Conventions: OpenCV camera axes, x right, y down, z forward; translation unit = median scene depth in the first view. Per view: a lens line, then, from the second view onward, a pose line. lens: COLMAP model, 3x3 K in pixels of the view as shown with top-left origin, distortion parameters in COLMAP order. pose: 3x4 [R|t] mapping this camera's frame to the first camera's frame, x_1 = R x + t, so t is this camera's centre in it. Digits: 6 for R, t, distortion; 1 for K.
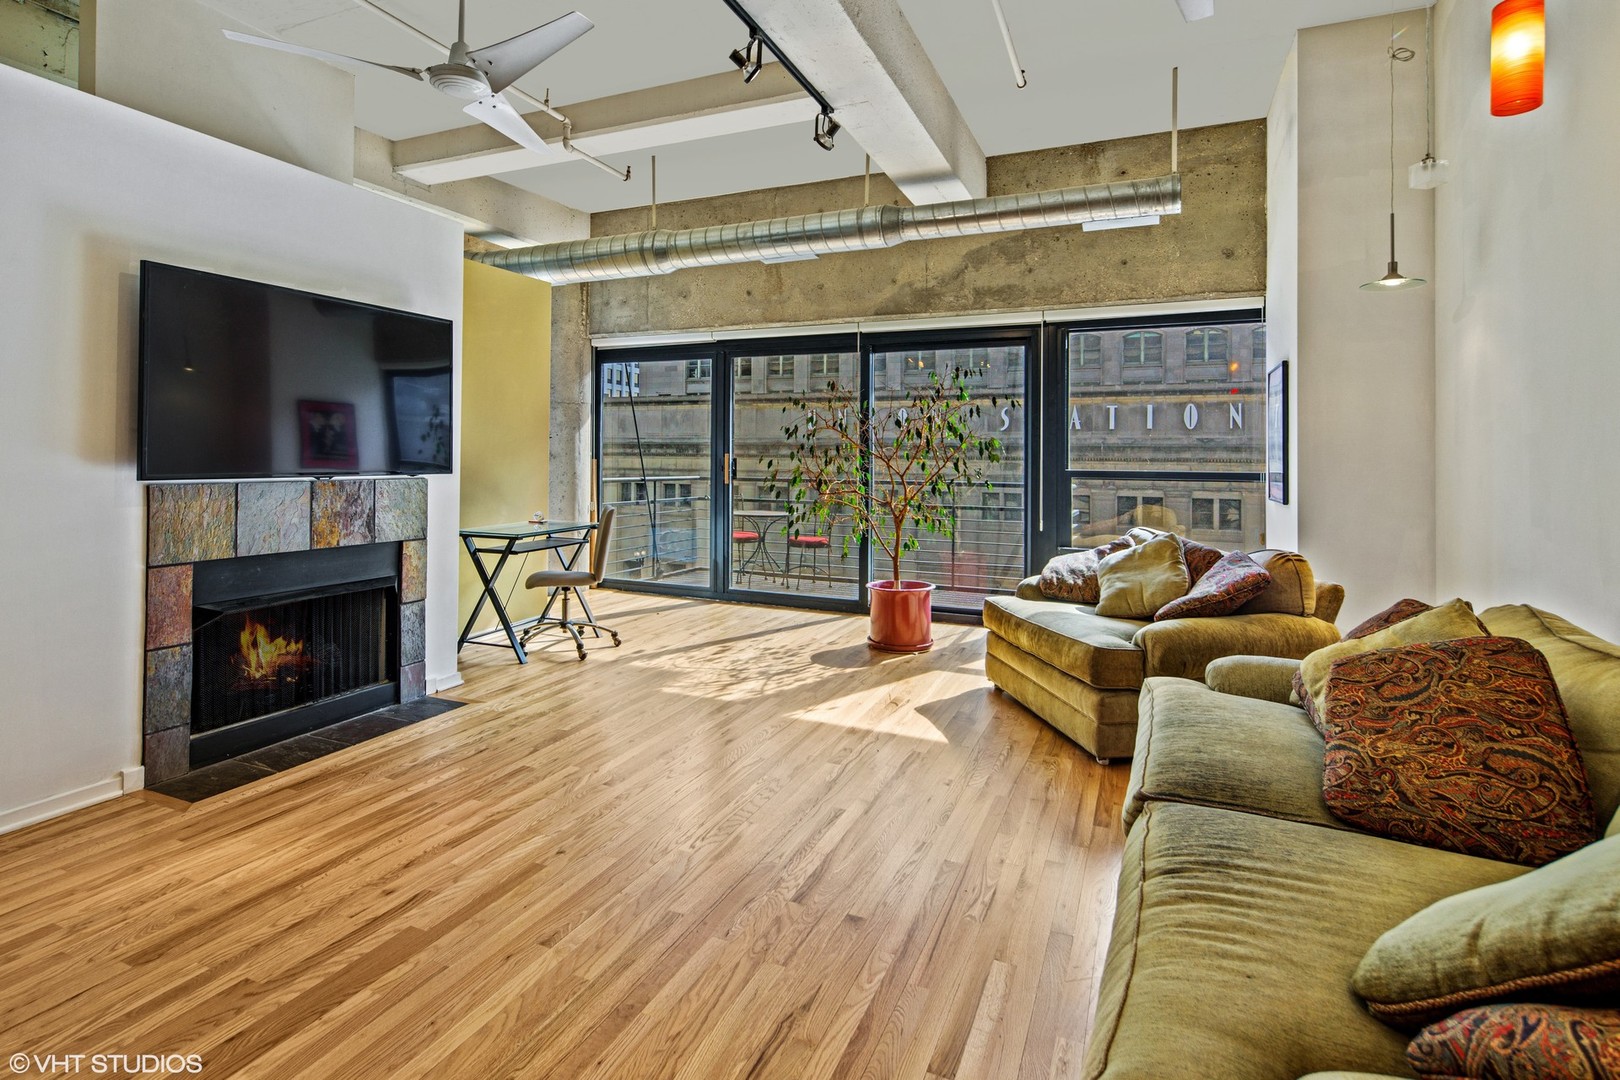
lens RADIAL K [[791.9, 0, 810.3], [0, 791.9, 449.7], [0, 0, 1]] dist [0.004861, -0.003274]
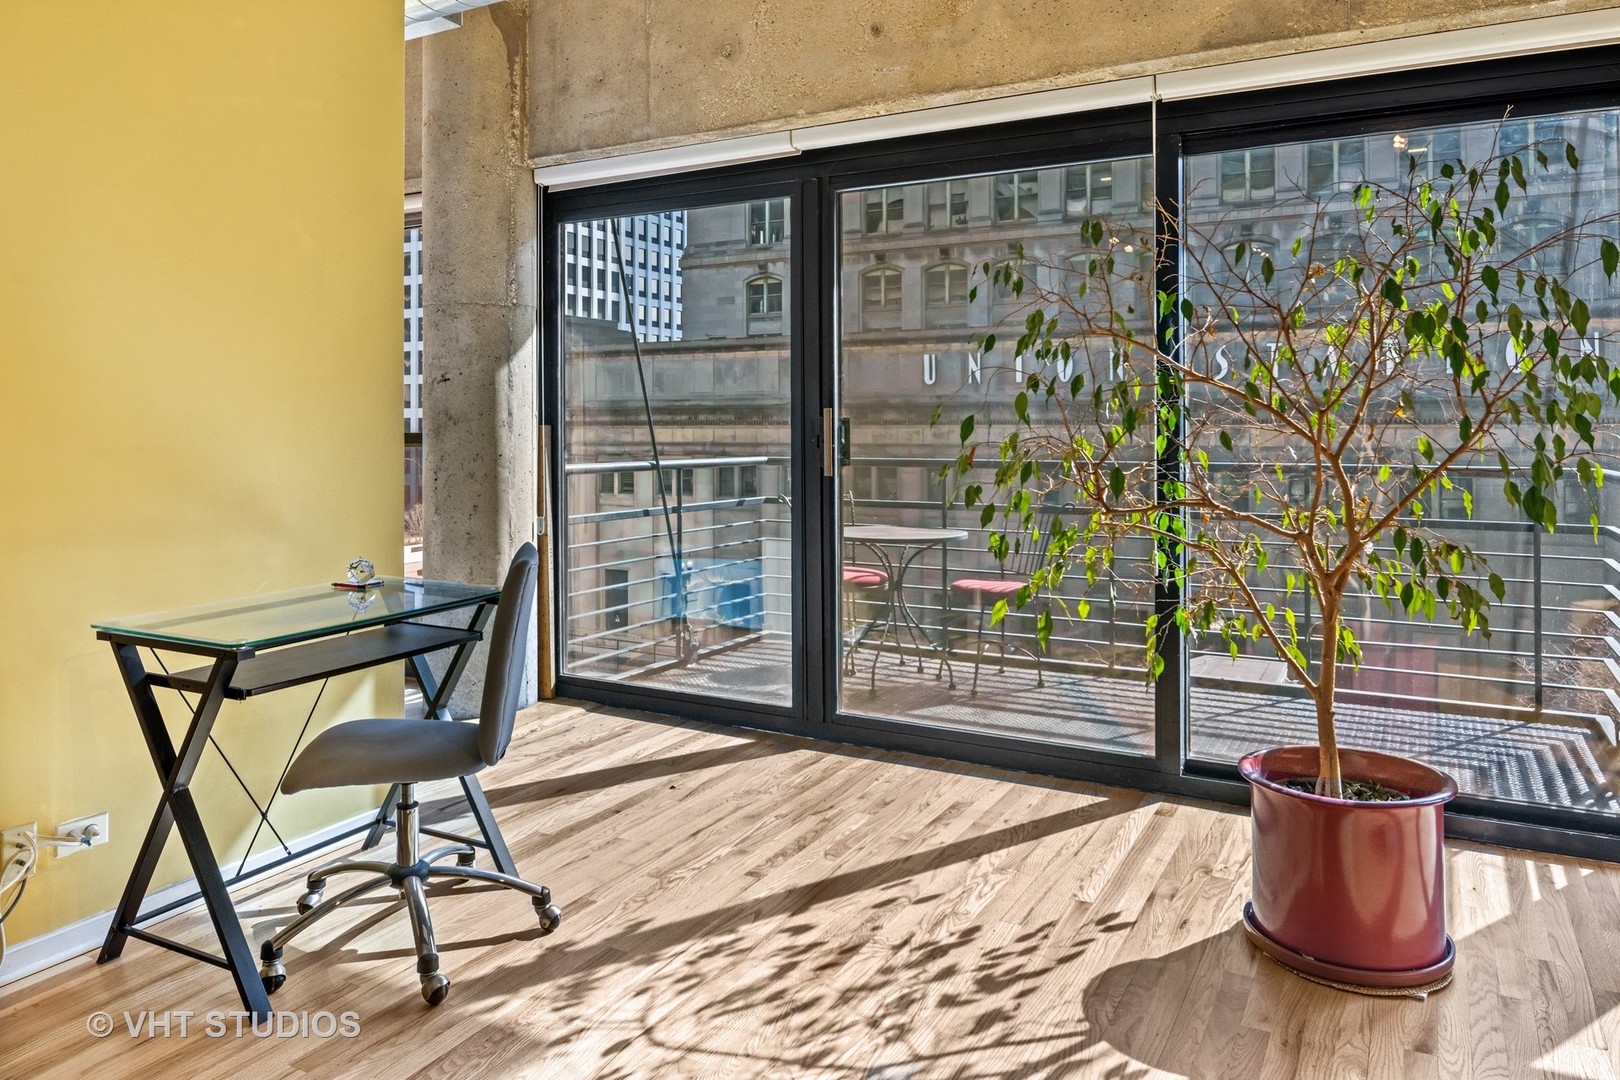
lens RADIAL K [[1104.9, 0, 816.6], [0, 1104.9, 425.9], [0, 0, 1]] dist [-0.005491, -0.013434]
pose [[0.995459, -0.010546, -0.094600, -0.060891], [0.011496, 0.999889, 0.009500, 0.009764], [0.094490, -0.010544, 0.995470, 0.442664]]
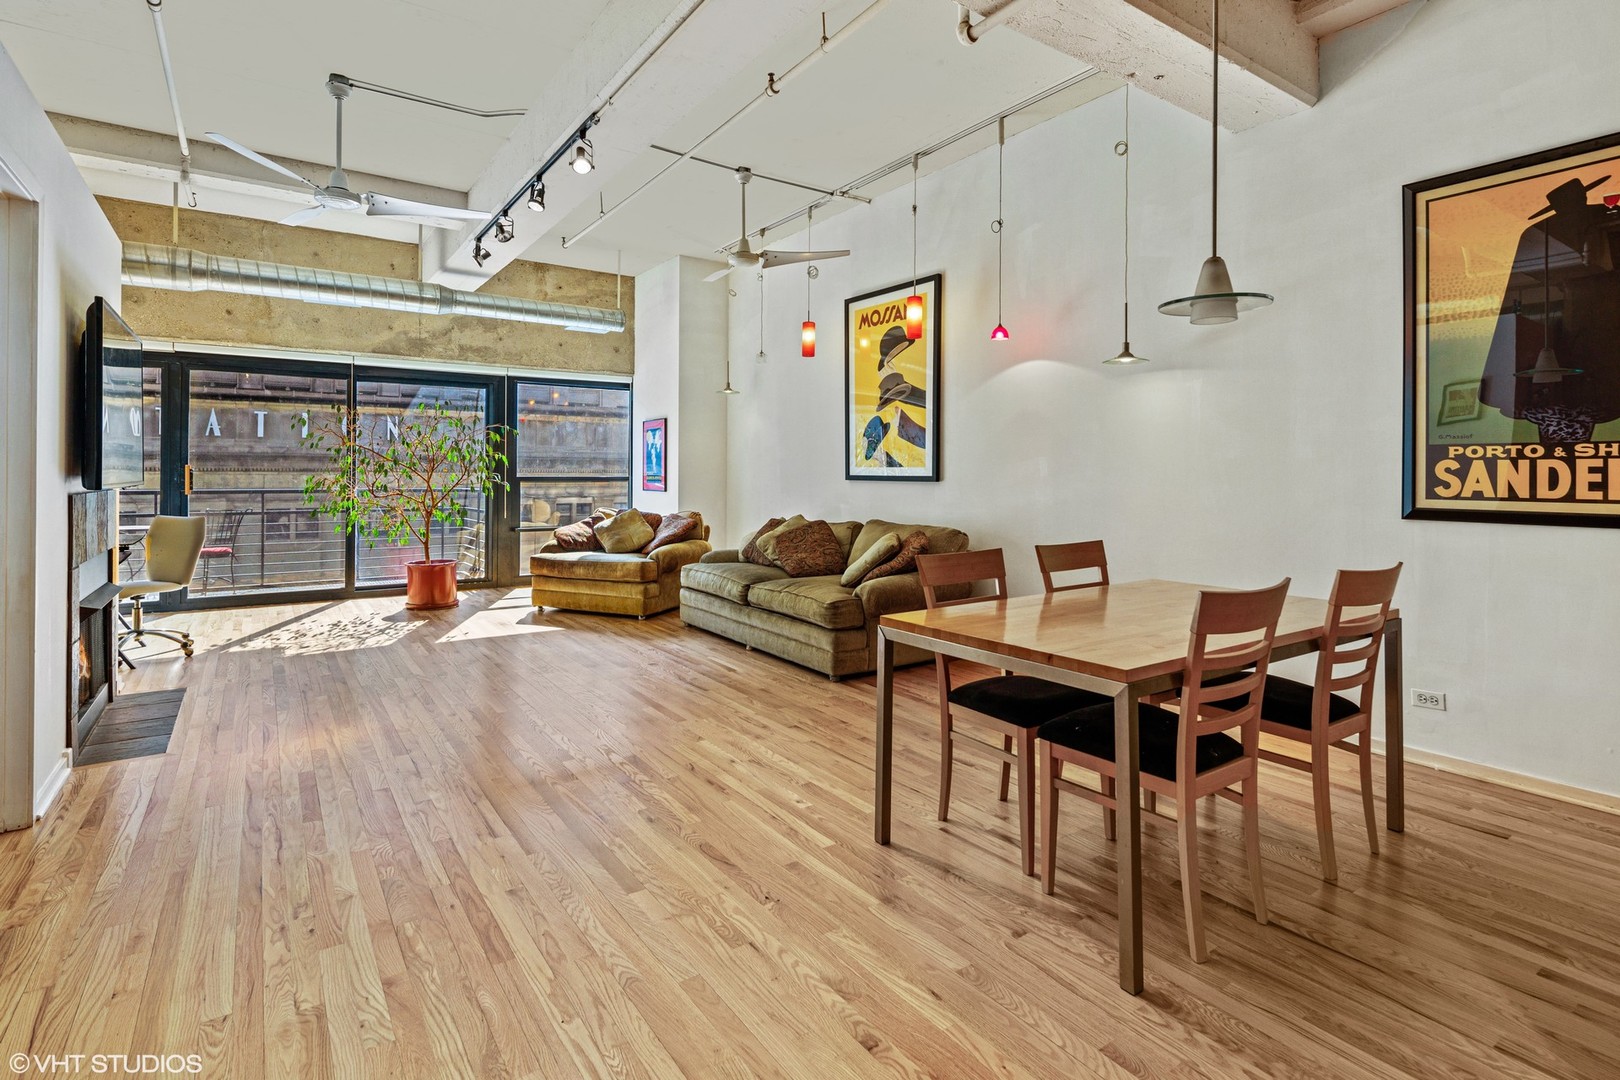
lens RADIAL K [[791.9, 0, 803.9], [0, 791.9, 474.2], [0, 0, 1]] dist [0.004861, -0.003274]
pose [[0.528580, -0.008334, 0.848843, -0.623996], [-0.007294, 0.999870, 0.014359, -0.003515], [-0.848852, -0.013781, 0.528450, -0.227445]]
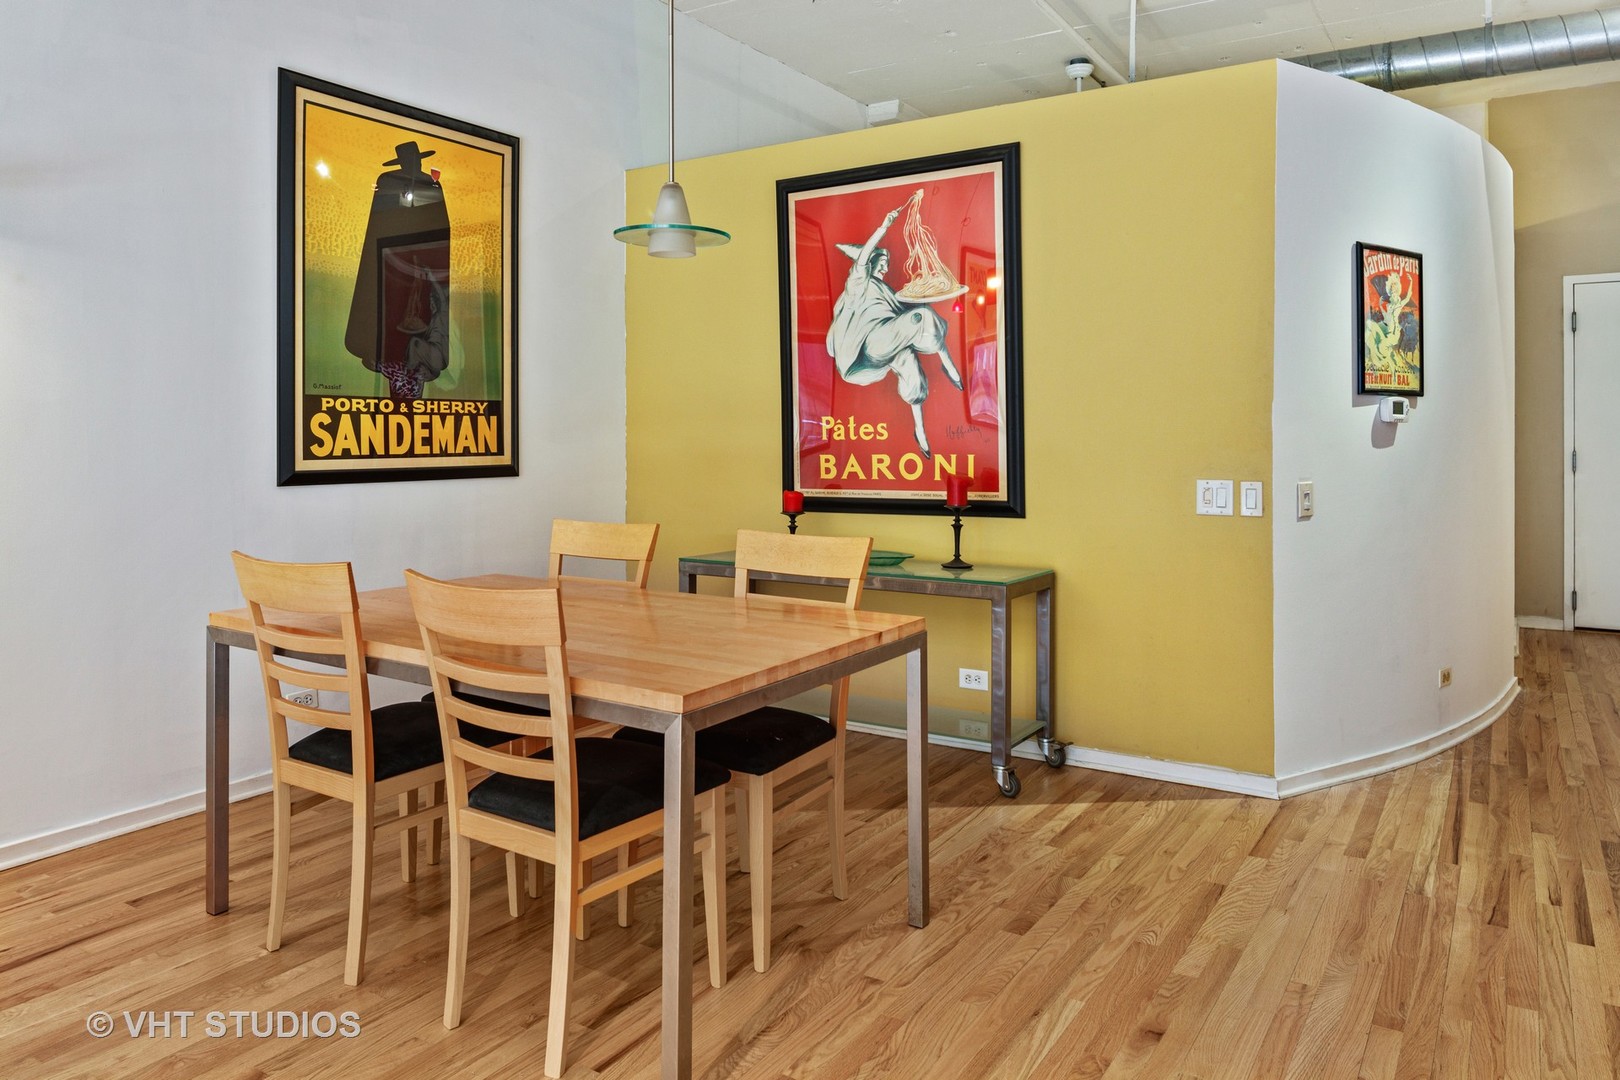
lens RADIAL K [[1104.9, 0, 820.2], [0, 1104.9, 442.8], [0, 0, 1]] dist [-0.005491, -0.013434]
pose [[-0.987958, -0.006534, 0.154587, -0.312530], [-0.007035, 0.999972, -0.002691, 0.008580], [-0.154565, -0.003746, -0.987976, 0.289119]]
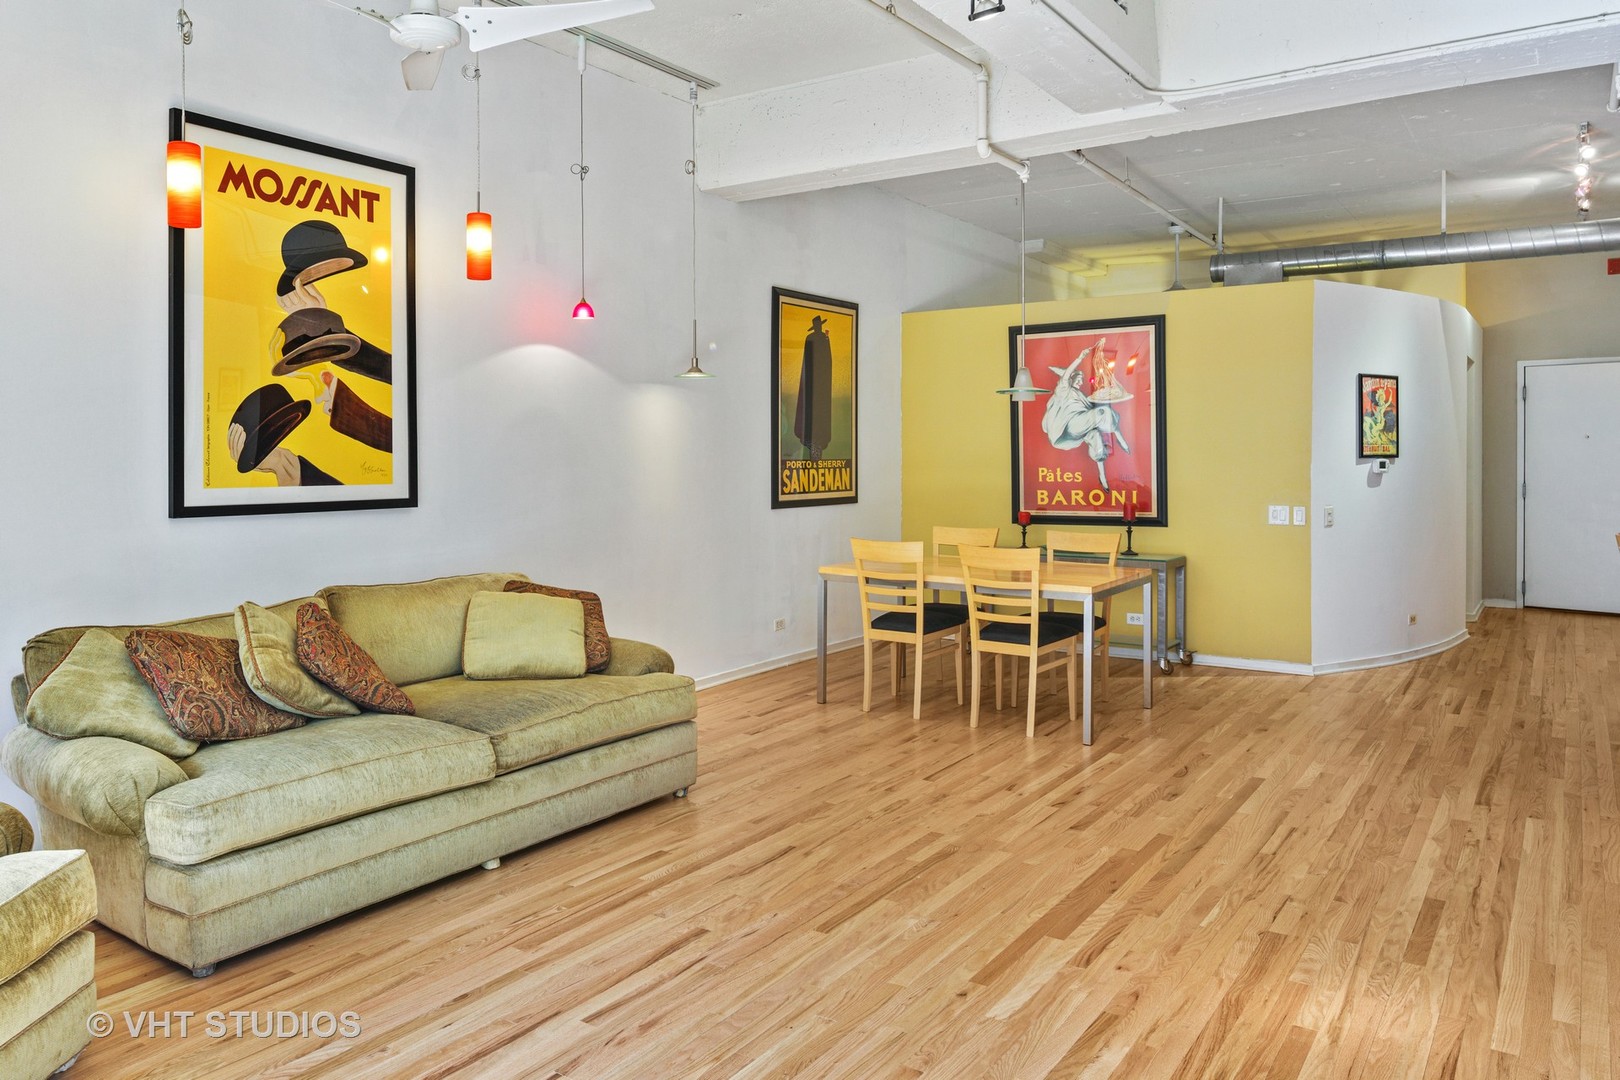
lens RADIAL K [[1152.3, 0, 769.9], [0, 1152.3, 475.9], [0, 0, 1]] dist [0.003112, -0.018432]
pose [[-0.980106, -0.007100, 0.198349, -0.150520], [-0.005069, 0.999929, 0.010743, -0.015567], [-0.198412, 0.009524, -0.980072, 0.936815]]
